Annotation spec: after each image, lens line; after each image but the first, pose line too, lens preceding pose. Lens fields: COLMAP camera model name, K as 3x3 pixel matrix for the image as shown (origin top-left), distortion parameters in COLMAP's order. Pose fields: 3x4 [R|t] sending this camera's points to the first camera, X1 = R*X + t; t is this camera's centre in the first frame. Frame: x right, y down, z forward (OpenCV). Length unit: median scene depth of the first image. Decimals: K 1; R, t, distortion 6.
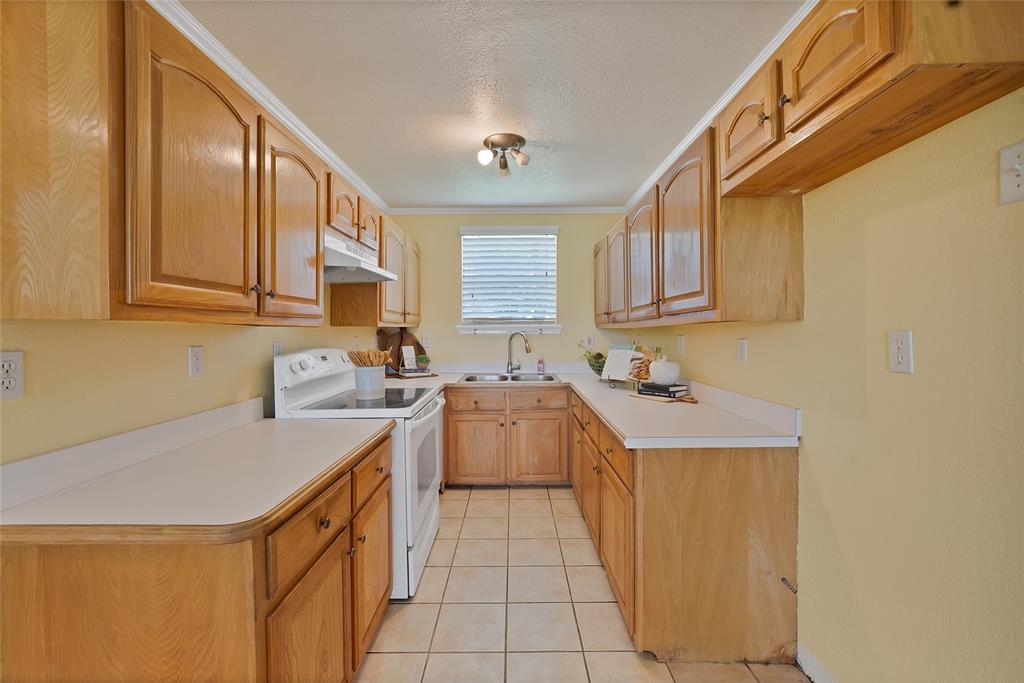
lens RADIAL K [[418.6, 0, 506.5], [0, 418.6, 336.1], [0, 0, 1]] dist [-0.003777, 0.000000]
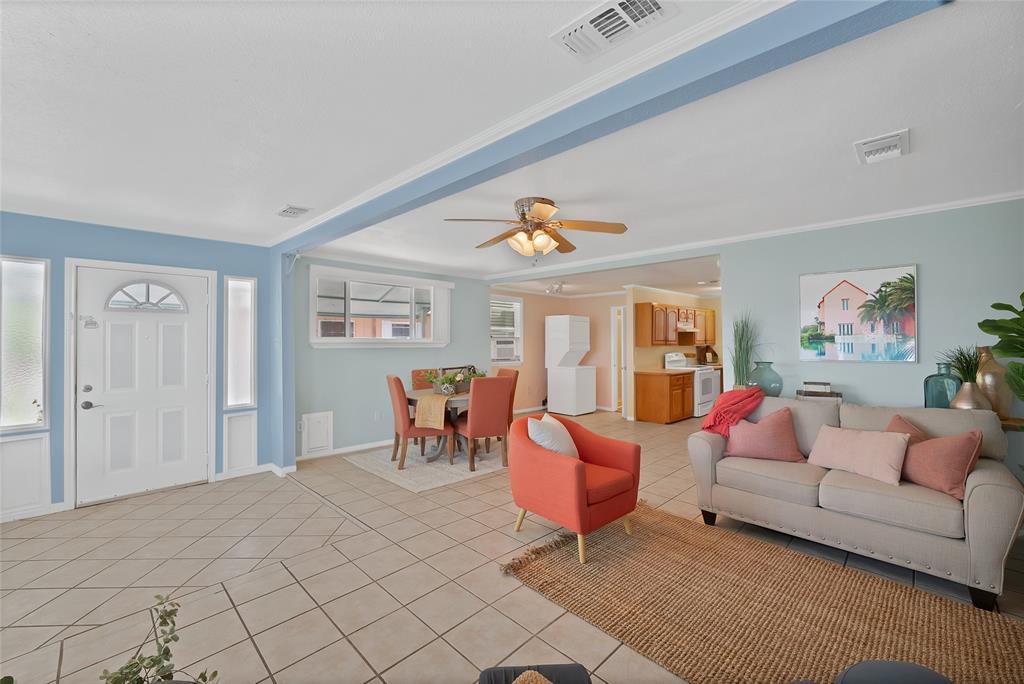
lens RADIAL K [[418.6, 0, 514.2], [0, 418.6, 341.6], [0, 0, 1]] dist [-0.003777, 0.000000]
pose [[0.722308, 0.006603, -0.691540, 0.822486], [-0.009905, 0.999951, -0.000798, -0.037014], [0.691501, 0.007426, 0.722338, -2.030368]]
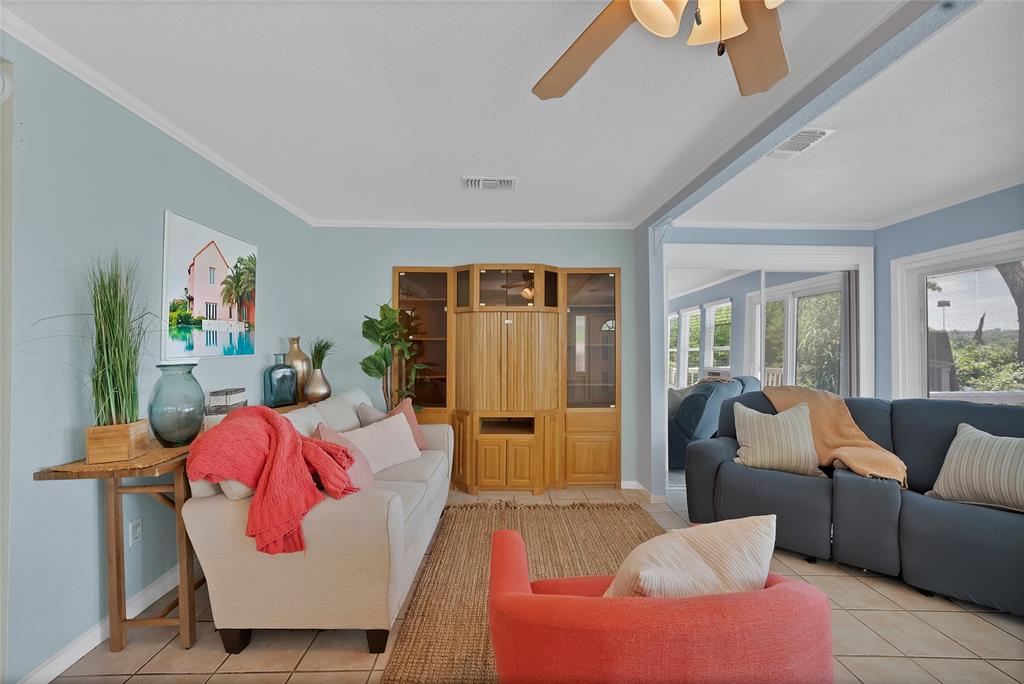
lens RADIAL K [[418.6, 0, 506.8], [0, 418.6, 341.2], [0, 0, 1]] dist [-0.003777, 0.000000]
pose [[-0.017603, 0.017085, 0.999699, -0.163004], [0.007019, 0.999831, -0.016964, -0.004379], [-0.999820, 0.006719, -0.017720, -1.083407]]
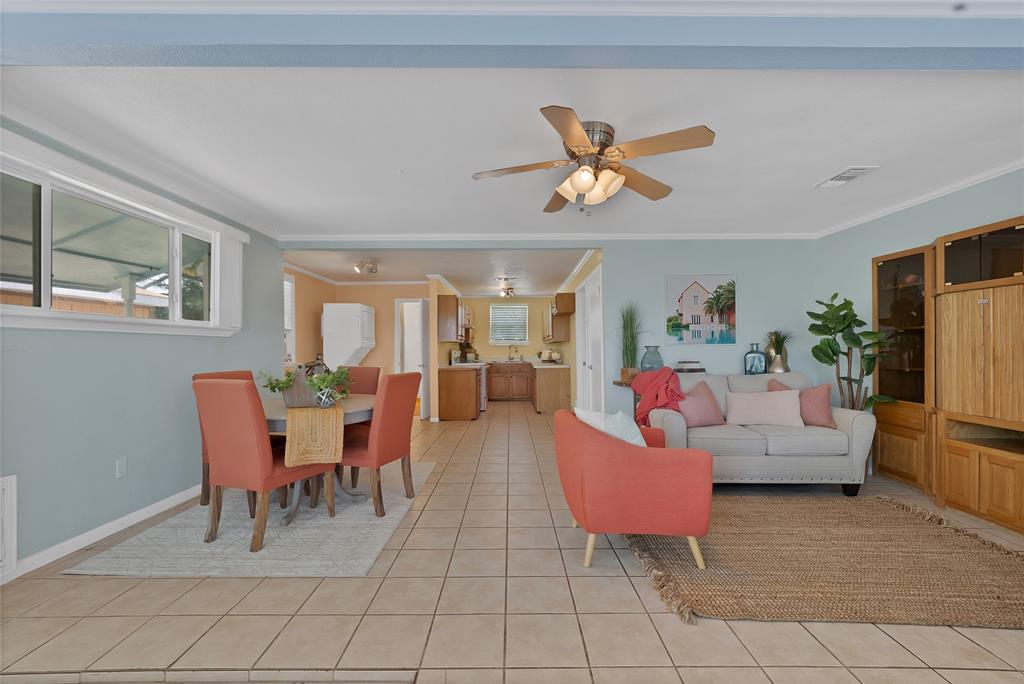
lens RADIAL K [[418.6, 0, 507.8], [0, 418.6, 347.7], [0, 0, 1]] dist [-0.003777, 0.000000]
pose [[0.999988, 0.002388, 0.004338, -0.019419], [-0.002364, 0.999982, -0.005565, 0.031027], [-0.004352, 0.005555, 0.999975, -2.046664]]
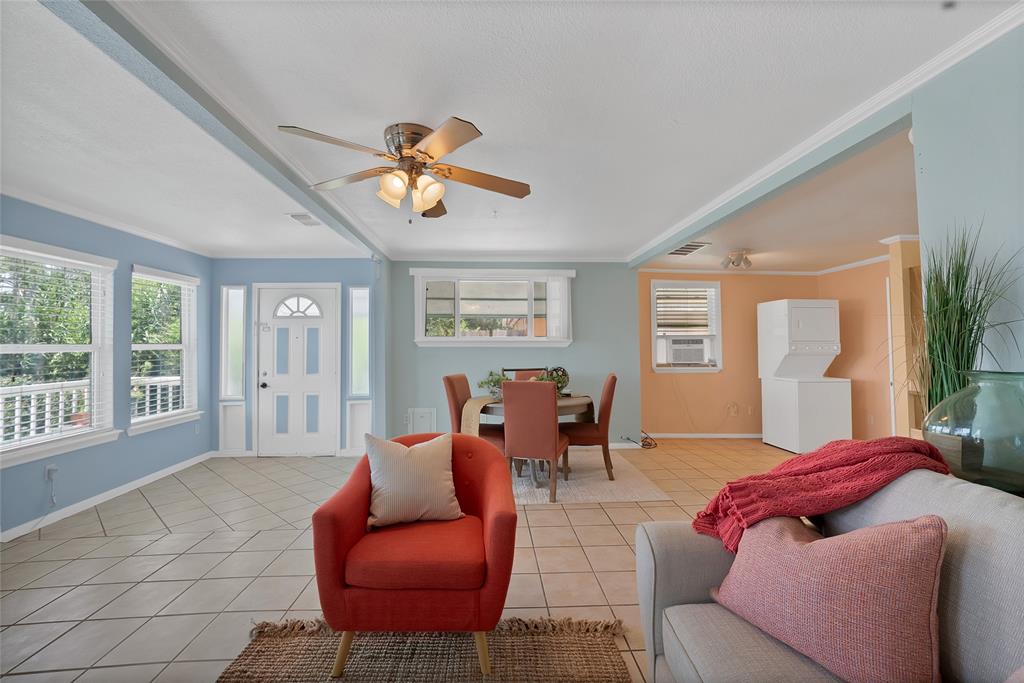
lens RADIAL K [[418.6, 0, 508.8], [0, 418.6, 336.2], [0, 0, 1]] dist [-0.003777, 0.000000]
pose [[0.074971, -0.021434, -0.996955, 0.894630], [-0.004624, 0.999751, -0.021842, -0.011584], [0.997175, 0.006248, 0.074853, -1.154583]]
